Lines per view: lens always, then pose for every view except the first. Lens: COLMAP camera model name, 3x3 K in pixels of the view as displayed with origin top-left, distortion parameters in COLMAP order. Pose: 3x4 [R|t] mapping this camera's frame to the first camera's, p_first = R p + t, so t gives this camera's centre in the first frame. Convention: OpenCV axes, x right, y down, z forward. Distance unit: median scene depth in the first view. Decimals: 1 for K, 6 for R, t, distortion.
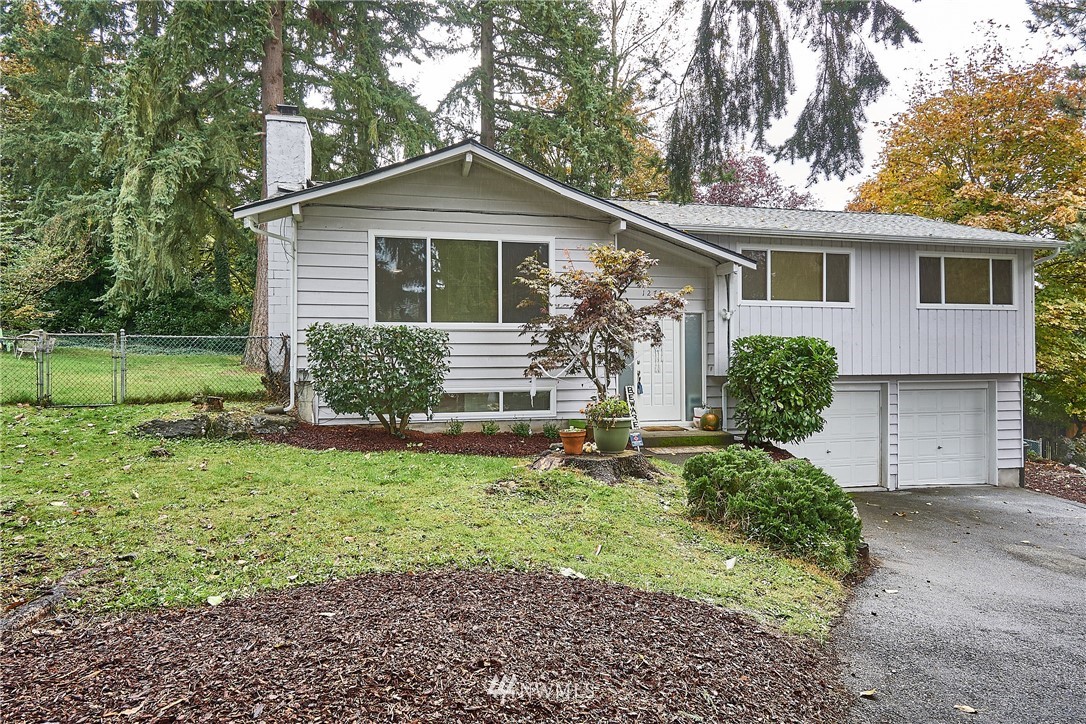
lens RADIAL K [[607.5, 0, 543.0], [0, 607.5, 362.0], [0, 0, 1]] dist [0.001686, -0.000468]
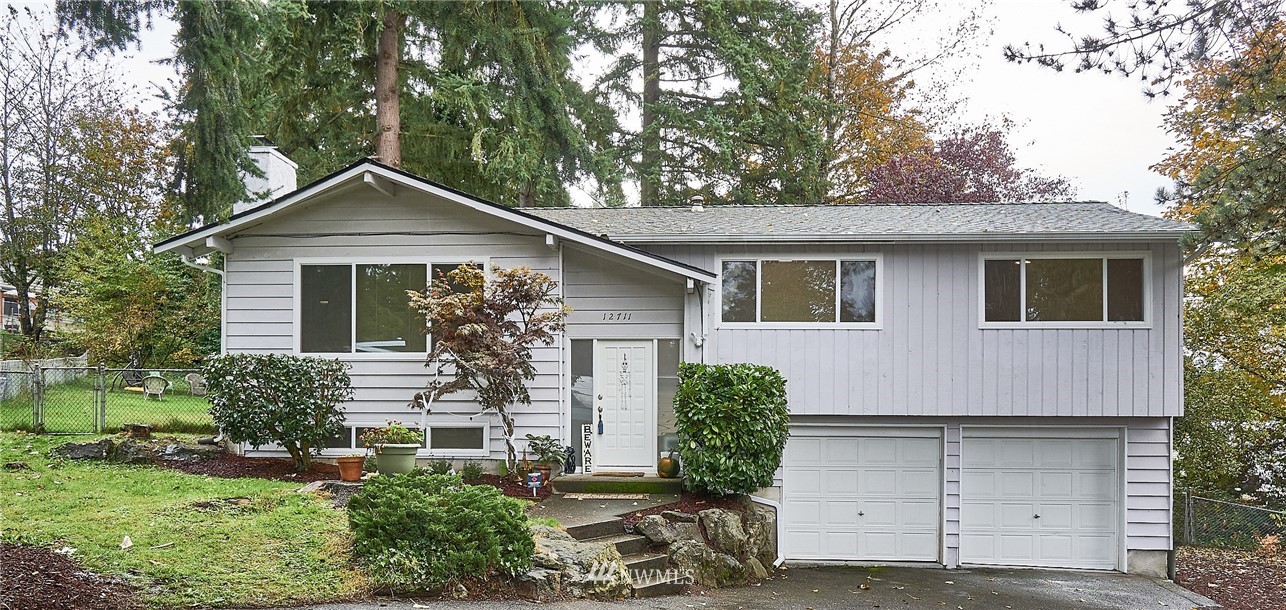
lens RADIAL K [[771.5, 0, 642.1], [0, 771.5, 417.5], [0, 0, 1]] dist [-0.002475, 0.000140]
pose [[0.963652, 0.009589, -0.266989, 0.503127], [-0.009437, 0.999954, 0.001852, 0.026371], [0.266995, 0.000735, 0.963698, -0.037690]]
